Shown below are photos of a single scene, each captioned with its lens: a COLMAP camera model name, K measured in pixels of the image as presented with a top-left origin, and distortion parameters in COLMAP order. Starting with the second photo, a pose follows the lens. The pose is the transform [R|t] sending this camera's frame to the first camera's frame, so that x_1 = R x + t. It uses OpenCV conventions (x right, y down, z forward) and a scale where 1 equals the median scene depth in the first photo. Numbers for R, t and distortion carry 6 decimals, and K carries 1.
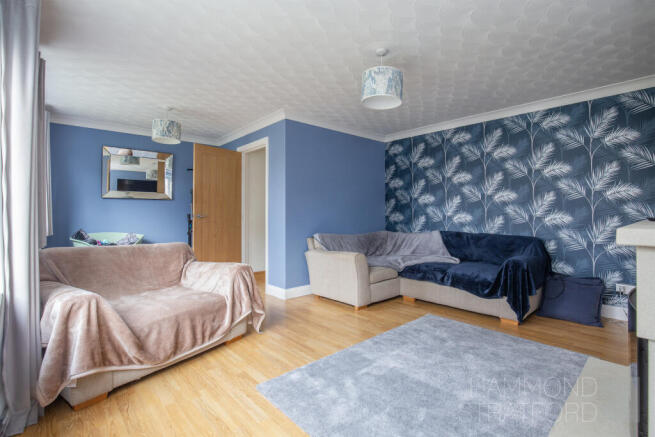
lens RADIAL K [[309.6, 0, 327.5], [0, 309.6, 218.5], [0, 0, 1]] dist [-0.000509, -0.000075]
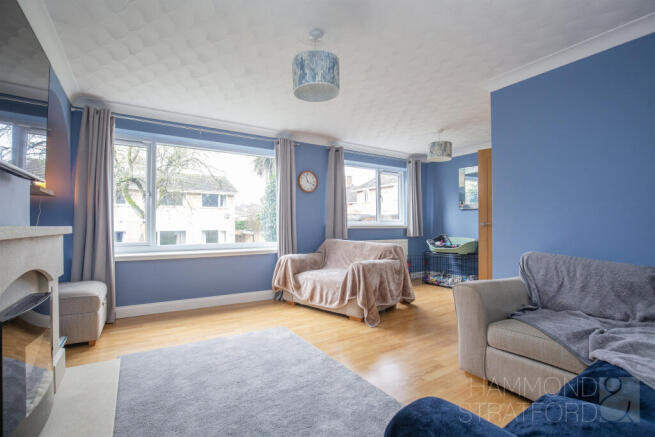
lens RADIAL K [[309.6, 0, 327.5], [0, 309.6, 218.5], [0, 0, 1]] dist [-0.000509, -0.000075]
pose [[-0.177739, -0.028586, -0.983662, 1.017622], [-0.010981, 0.999573, -0.027064, 0.004478], [0.984016, 0.005991, -0.177977, 1.118909]]
